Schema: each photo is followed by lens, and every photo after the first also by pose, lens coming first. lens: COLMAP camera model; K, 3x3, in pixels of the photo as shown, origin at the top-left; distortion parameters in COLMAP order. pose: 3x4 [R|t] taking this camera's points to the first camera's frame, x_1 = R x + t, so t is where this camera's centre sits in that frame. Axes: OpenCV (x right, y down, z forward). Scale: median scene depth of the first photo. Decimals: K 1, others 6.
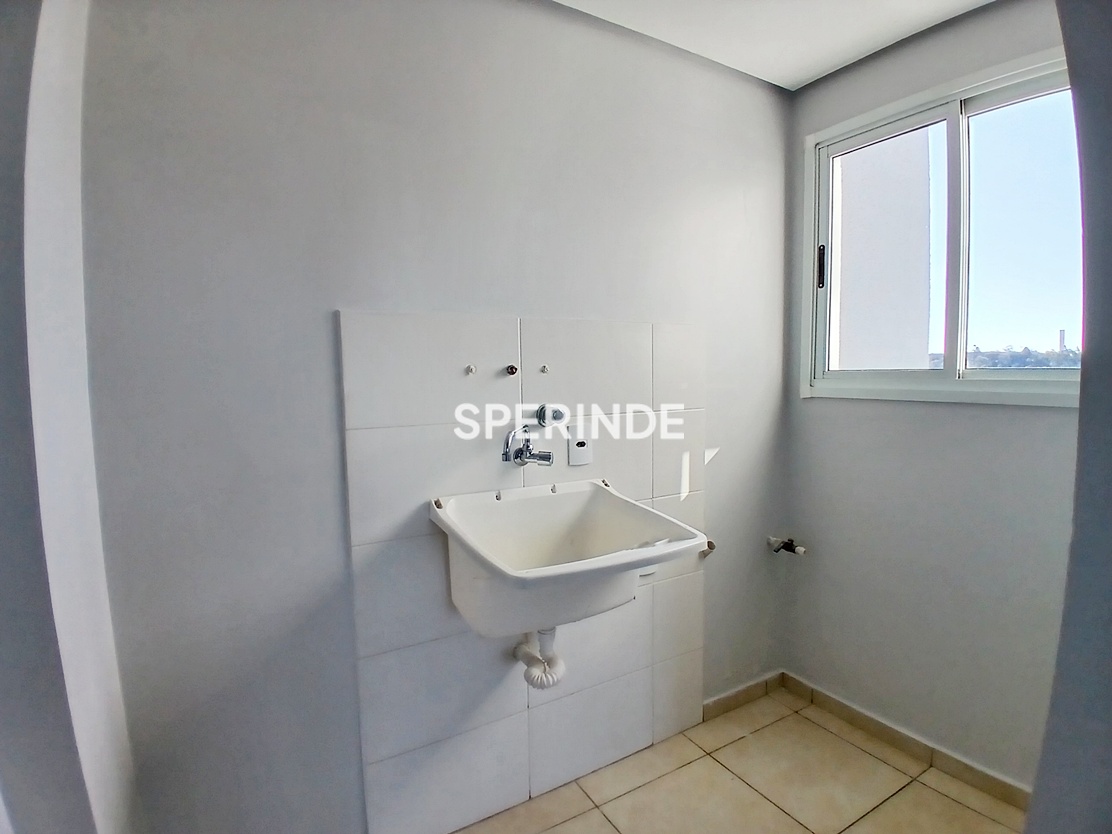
lens RADIAL K [[556.3, 0, 551.5], [0, 556.3, 417.4], [0, 0, 1]] dist [0.001492, -0.044898]
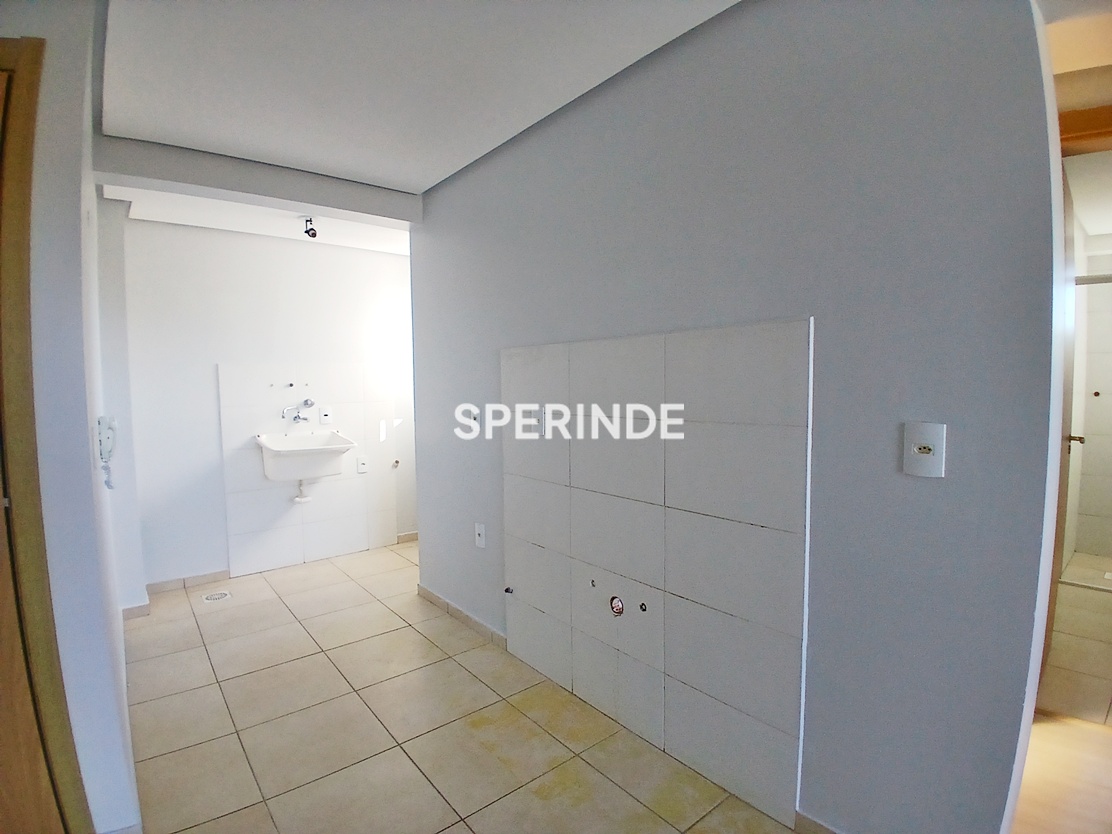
lens RADIAL K [[556.3, 0, 551.5], [0, 556.3, 417.4], [0, 0, 1]] dist [0.001492, -0.044898]
pose [[0.985389, -0.015570, 0.169608, 0.716855], [0.019570, 0.999568, -0.021937, 0.152282], [-0.169193, 0.024936, 0.985267, -1.818982]]
